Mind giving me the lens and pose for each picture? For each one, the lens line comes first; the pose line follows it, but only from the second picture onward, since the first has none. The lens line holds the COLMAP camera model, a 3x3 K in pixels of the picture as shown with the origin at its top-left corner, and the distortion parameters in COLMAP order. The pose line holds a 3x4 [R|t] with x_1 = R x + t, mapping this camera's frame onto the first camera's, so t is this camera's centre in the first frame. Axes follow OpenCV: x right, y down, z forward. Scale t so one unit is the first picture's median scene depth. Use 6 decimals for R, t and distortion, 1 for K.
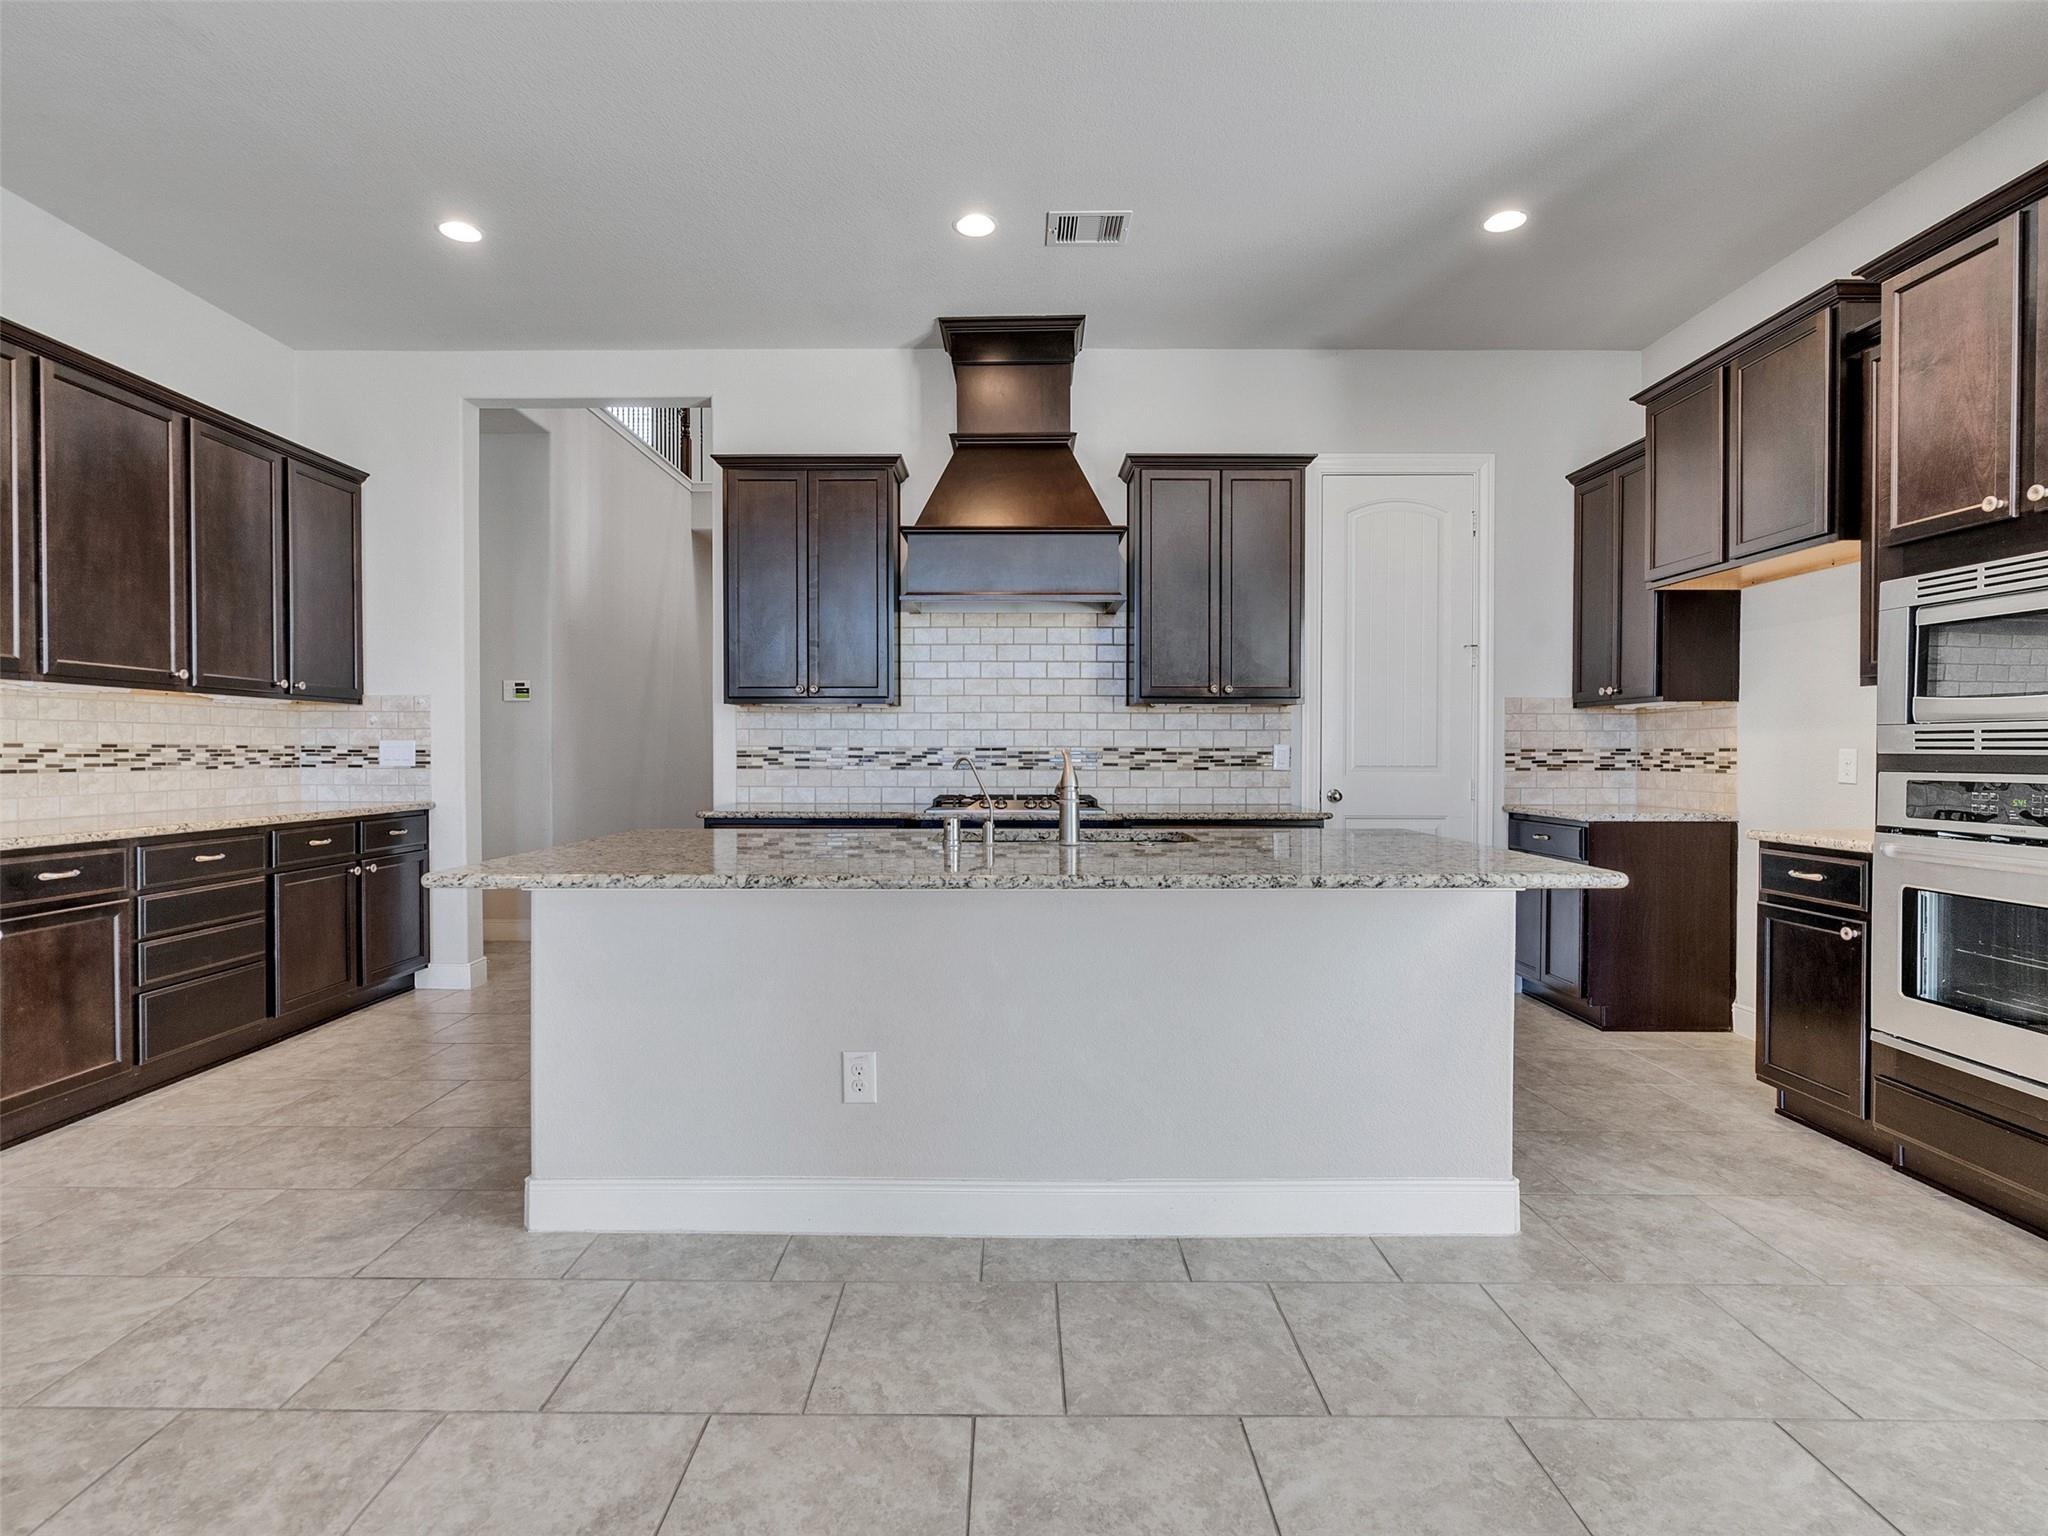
lens RADIAL K [[1041.0, 0, 1010.1], [0, 1041.0, 764.7], [0, 0, 1]] dist [-0.004052, 0.001067]
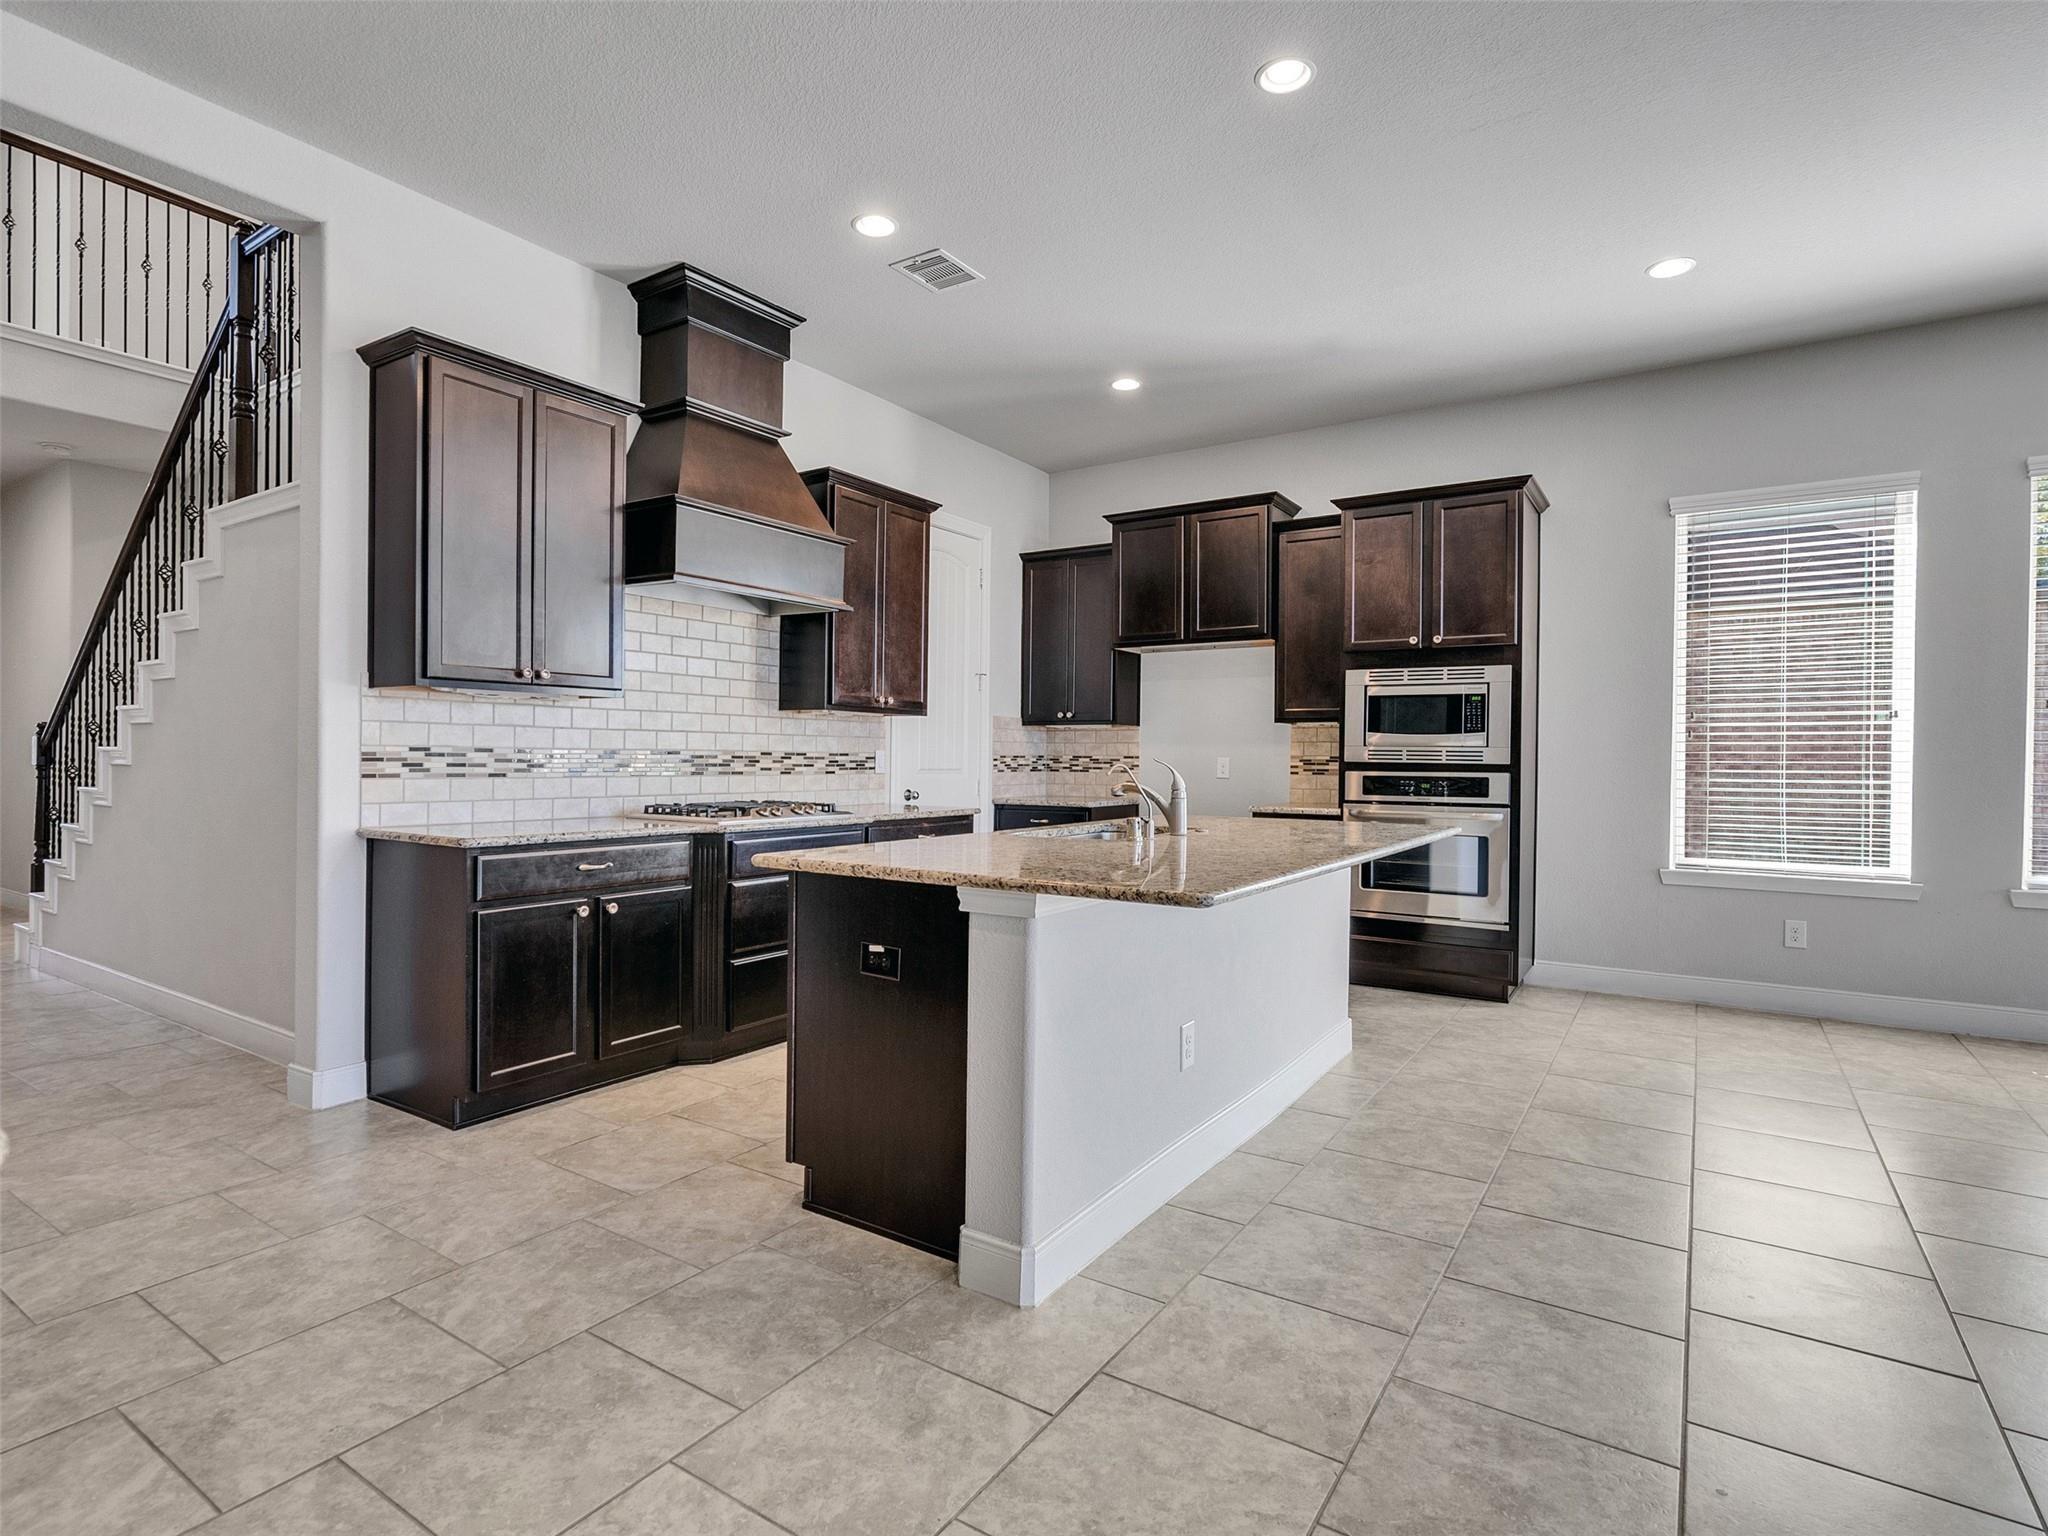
lens RADIAL K [[1041.0, 0, 1006.5], [0, 1041.0, 762.7], [0, 0, 1]] dist [-0.004052, 0.001067]
pose [[0.552328, -0.000446, 0.833627, -0.626143], [0.002308, 0.999997, -0.000994, -0.004980], [-0.833624, 0.002473, 0.552327, 0.276995]]
